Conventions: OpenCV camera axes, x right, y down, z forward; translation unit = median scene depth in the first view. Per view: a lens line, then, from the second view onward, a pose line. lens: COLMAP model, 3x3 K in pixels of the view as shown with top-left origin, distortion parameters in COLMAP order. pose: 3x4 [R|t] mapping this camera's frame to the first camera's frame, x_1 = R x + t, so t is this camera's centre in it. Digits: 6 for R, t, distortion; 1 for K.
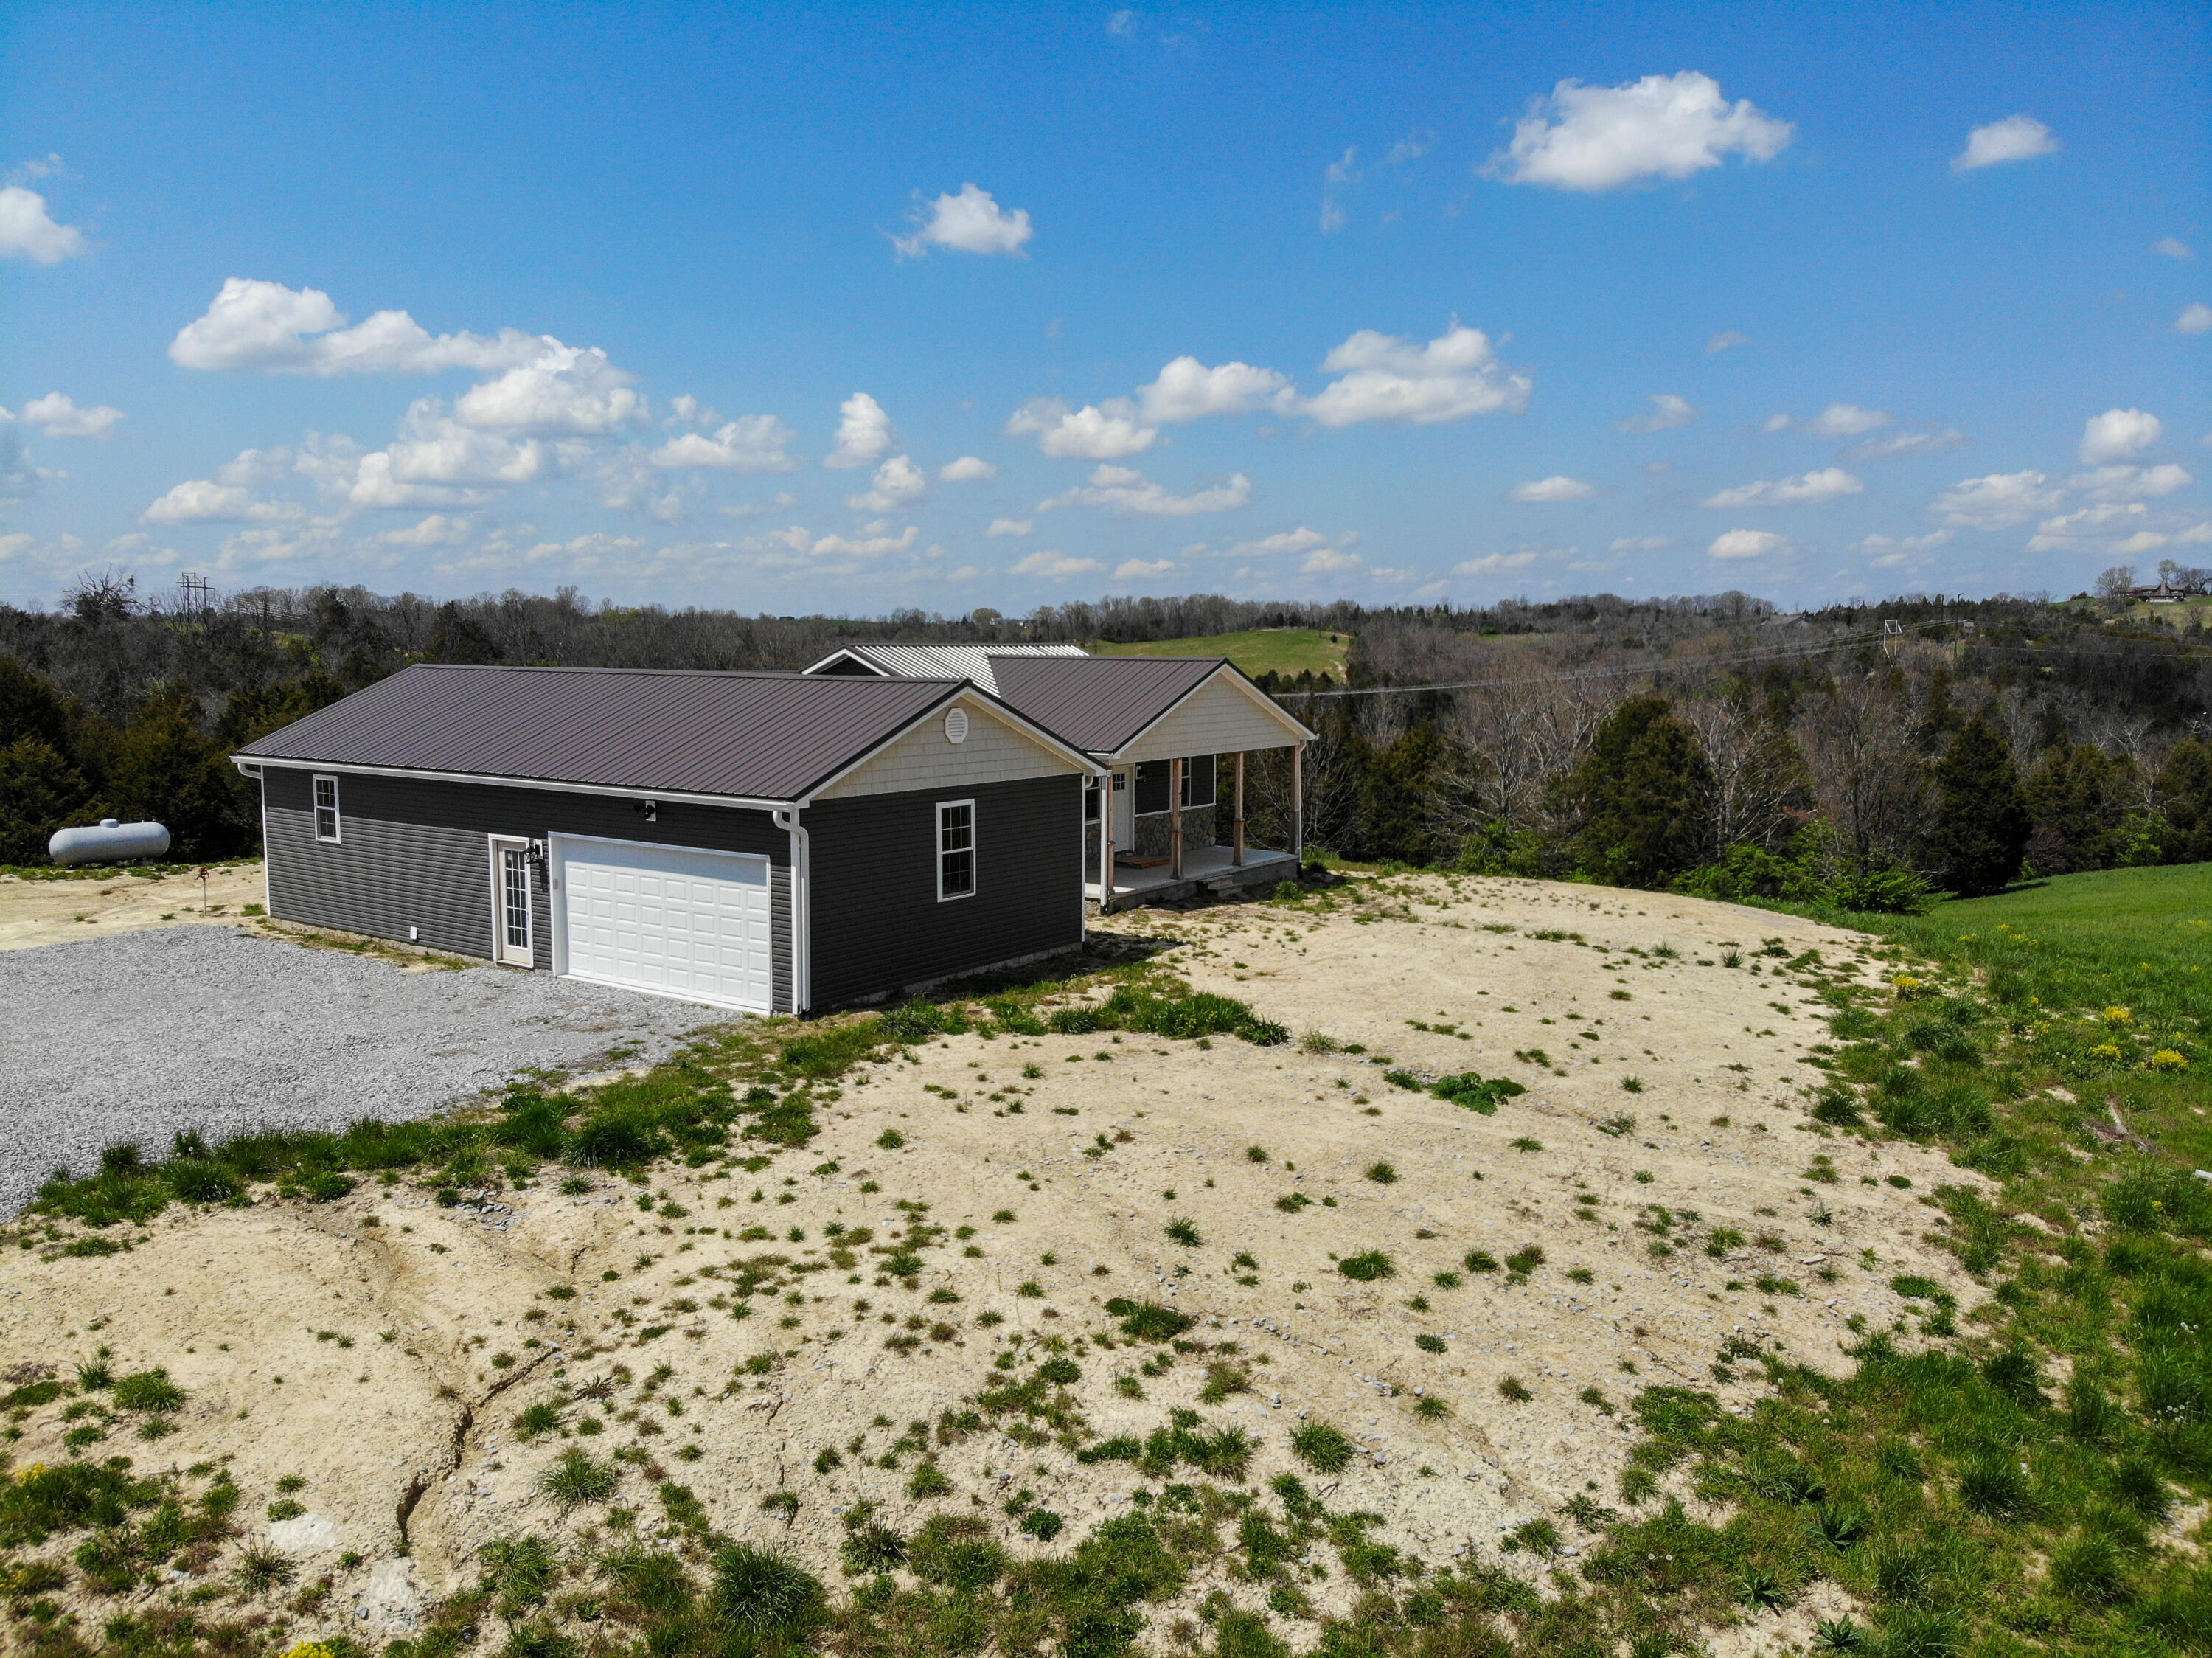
lens RADIAL K [[1643.2, 0, 1093.2], [0, 1643.2, 758.1], [0, 0, 1]] dist [0.029224, -0.116782]
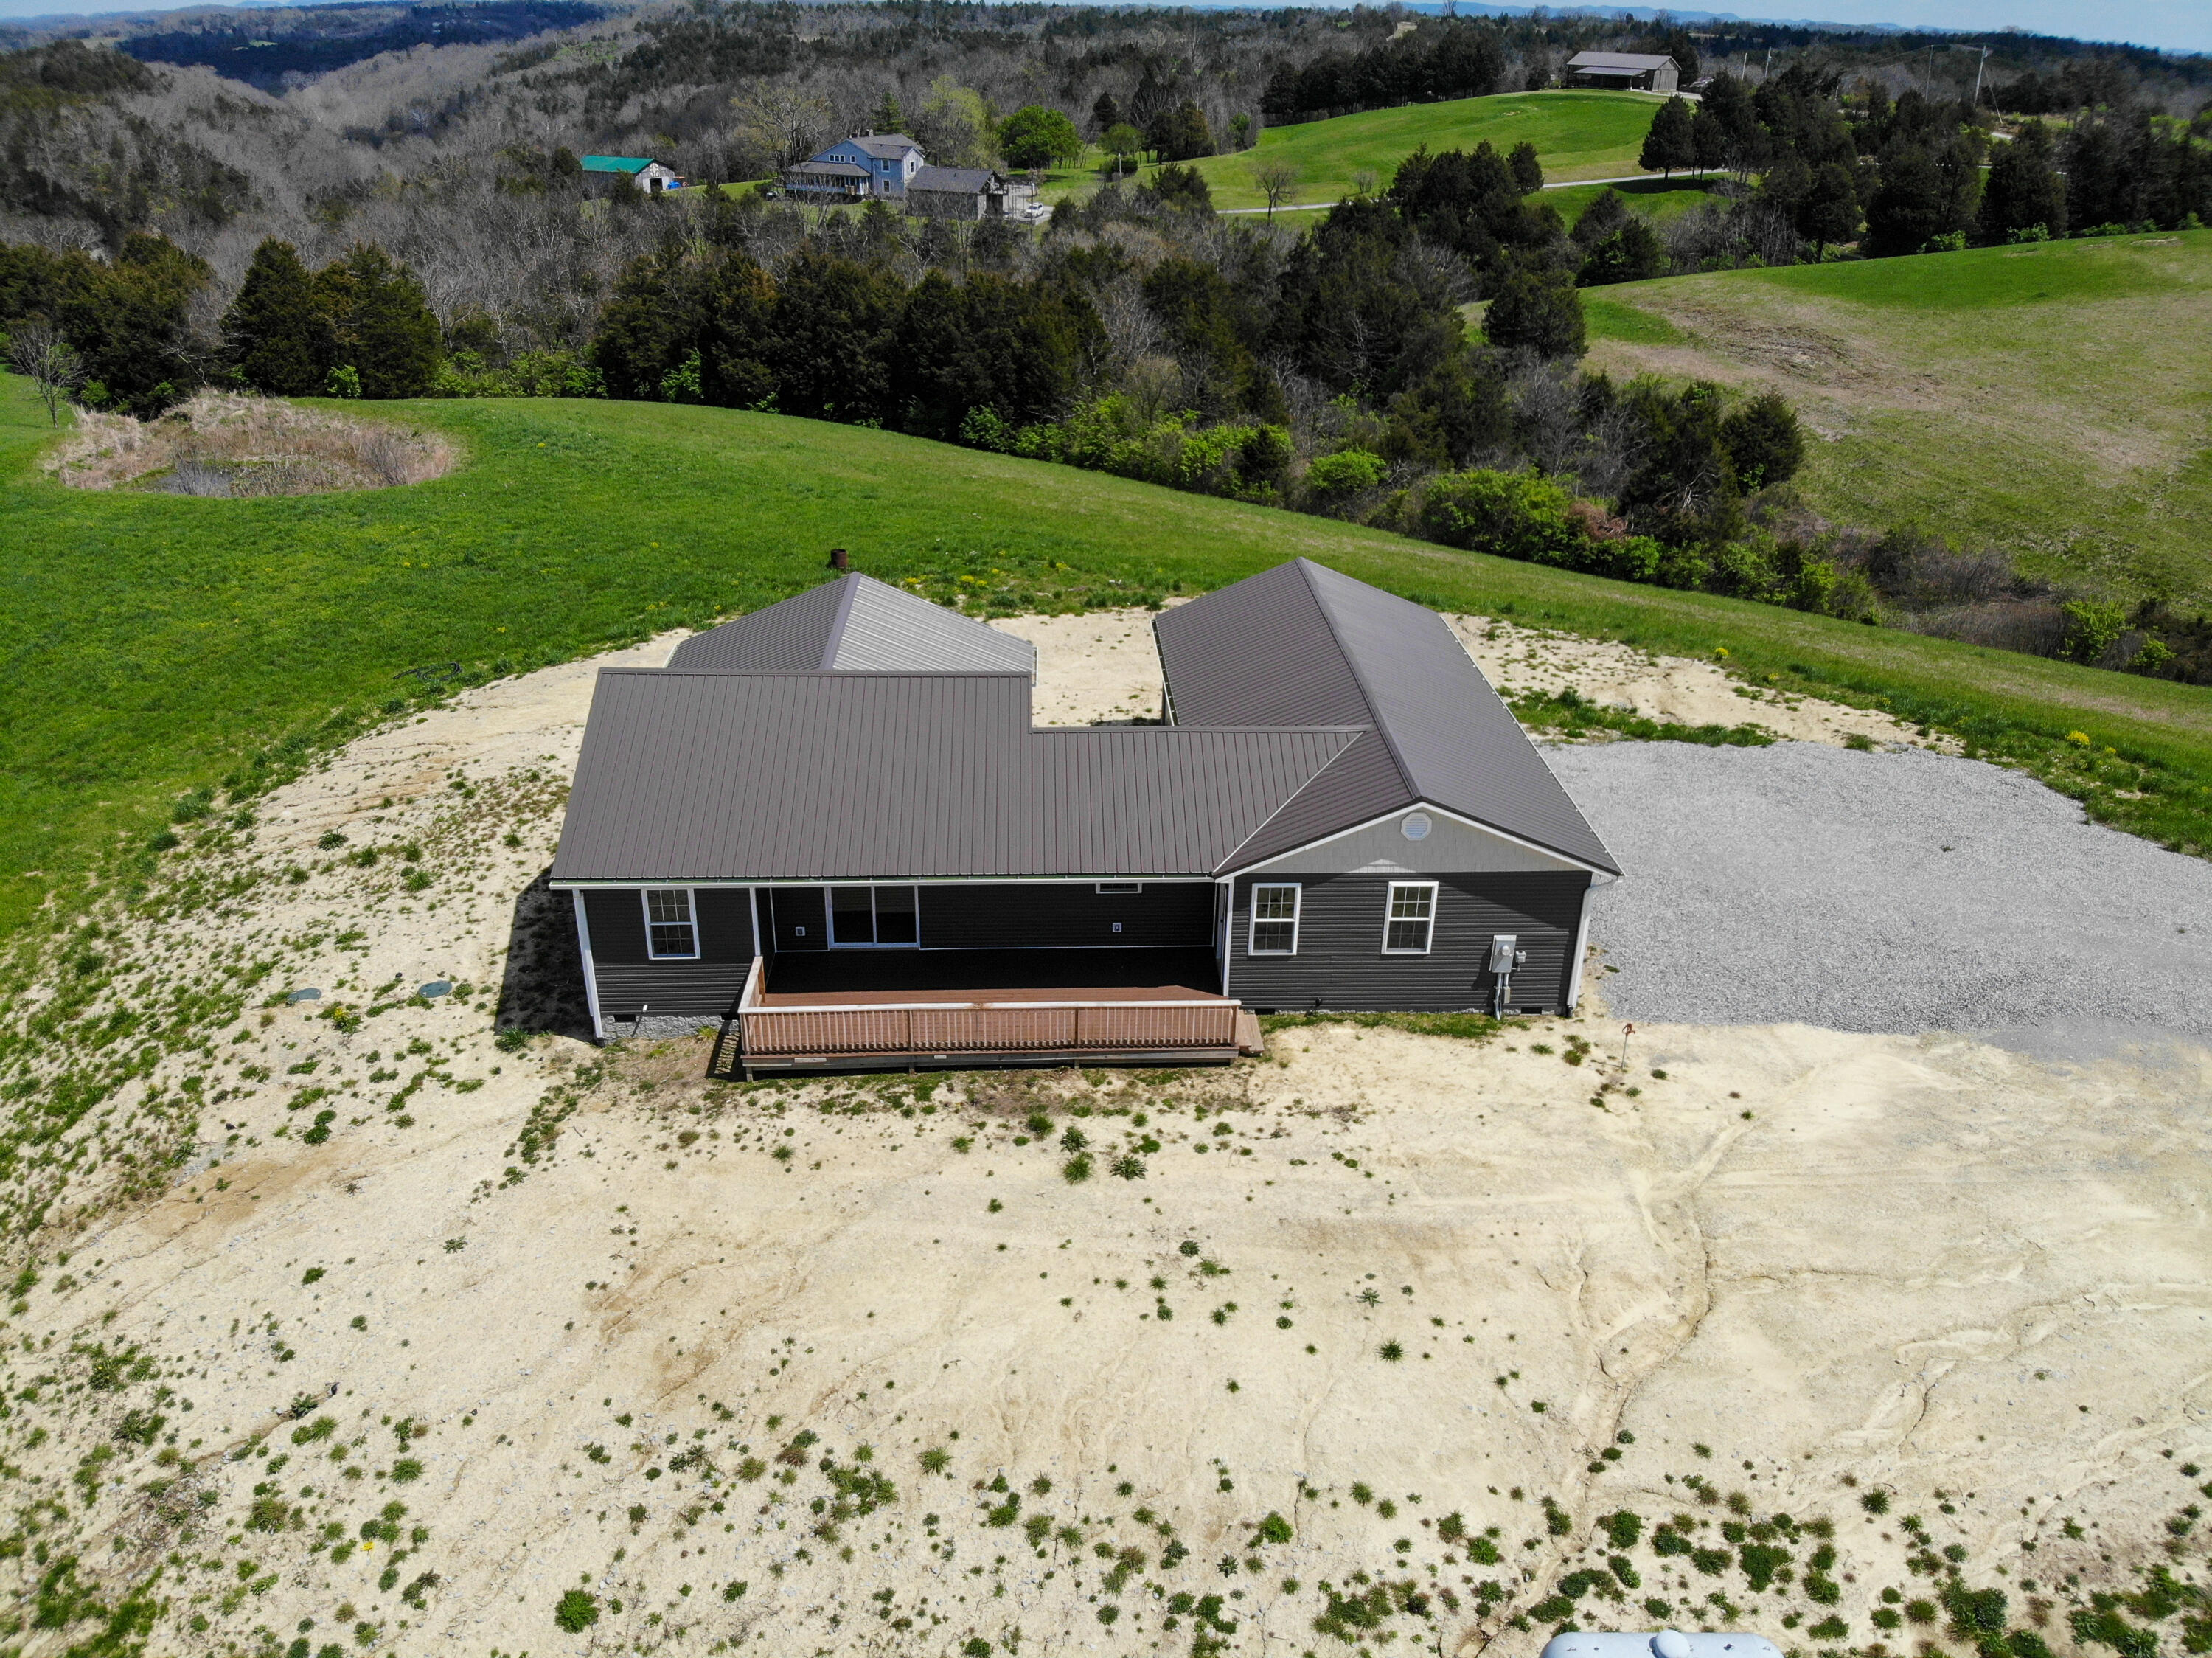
lens RADIAL K [[1647.3, 0, 1126.8], [0, 1647.3, 819.6], [0, 0, 1]] dist [0.044870, -0.157448]
pose [[-0.624290, -0.351302, 0.697746, -2.083828], [0.041971, 0.876807, 0.479008, -1.047634], [-0.780064, 0.328324, -0.532638, 3.587529]]
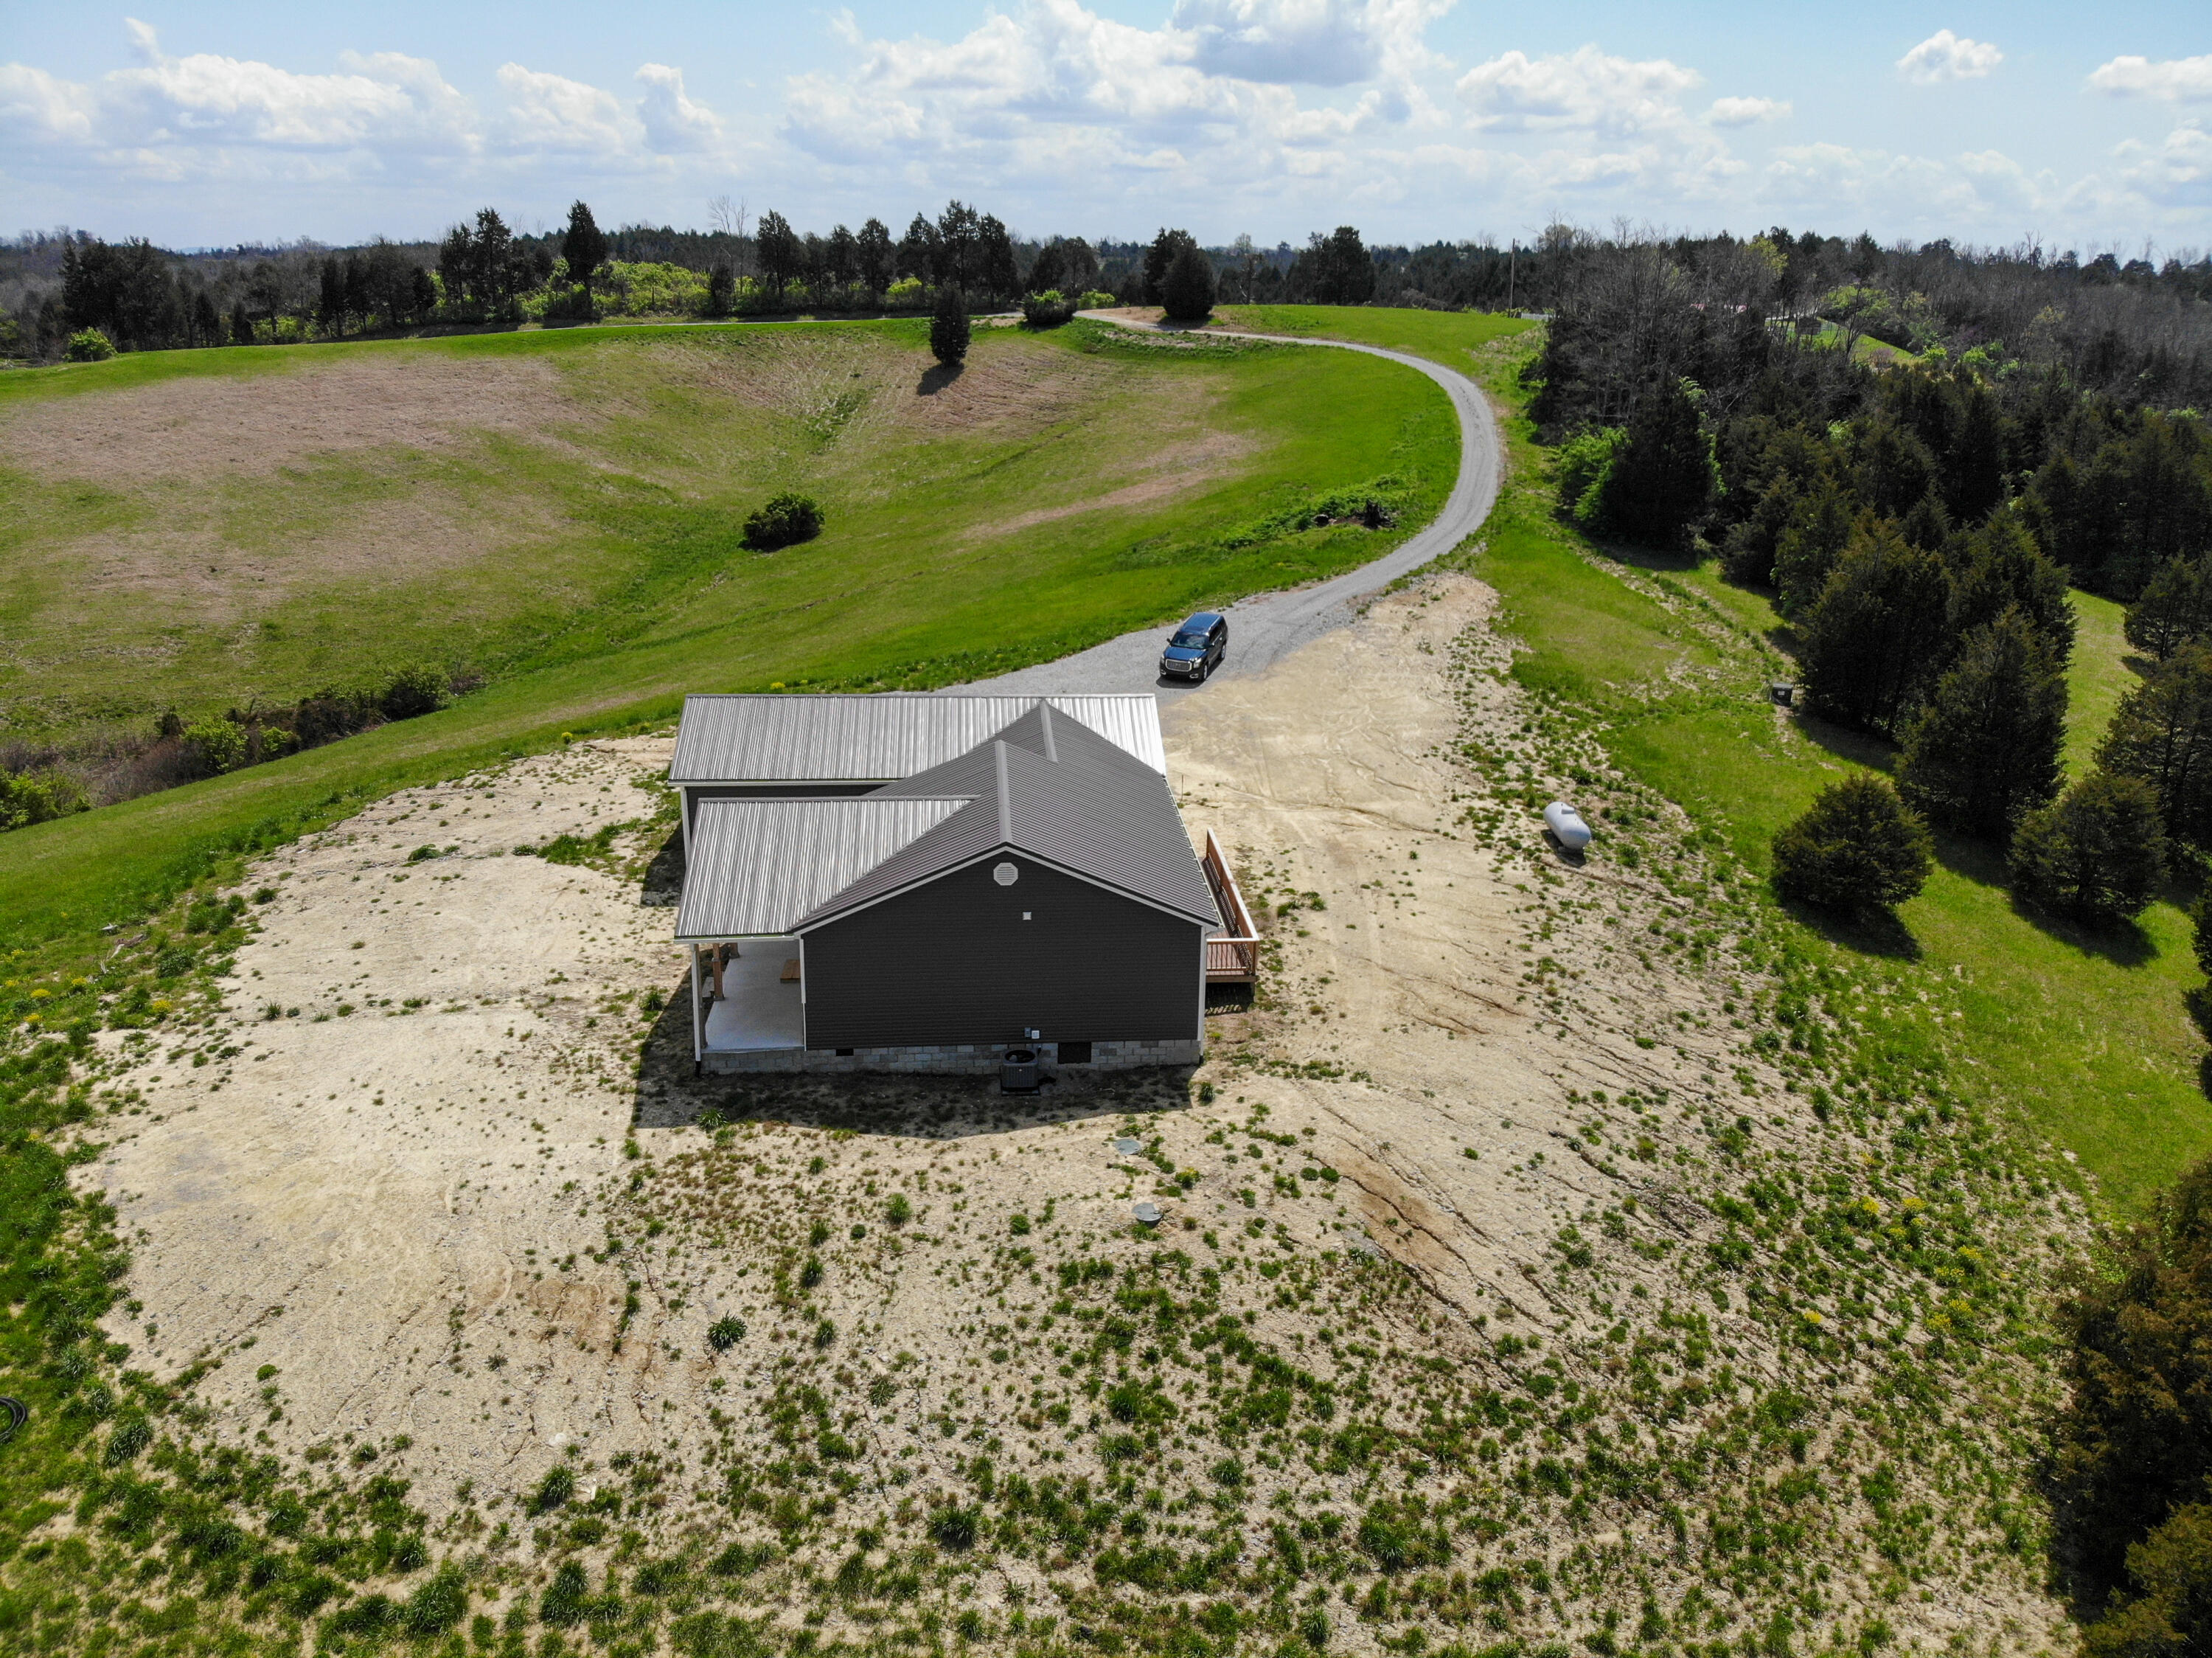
lens RADIAL K [[1640.2, 0, 1110.9], [0, 1640.2, 797.8], [0, 0, 1]] dist [0.061412, -0.178111]
pose [[-0.761037, 0.187804, -0.620928, 1.336946], [-0.064636, 0.930461, 0.360645, -1.153752], [0.645480, 0.314599, -0.695977, 4.678225]]
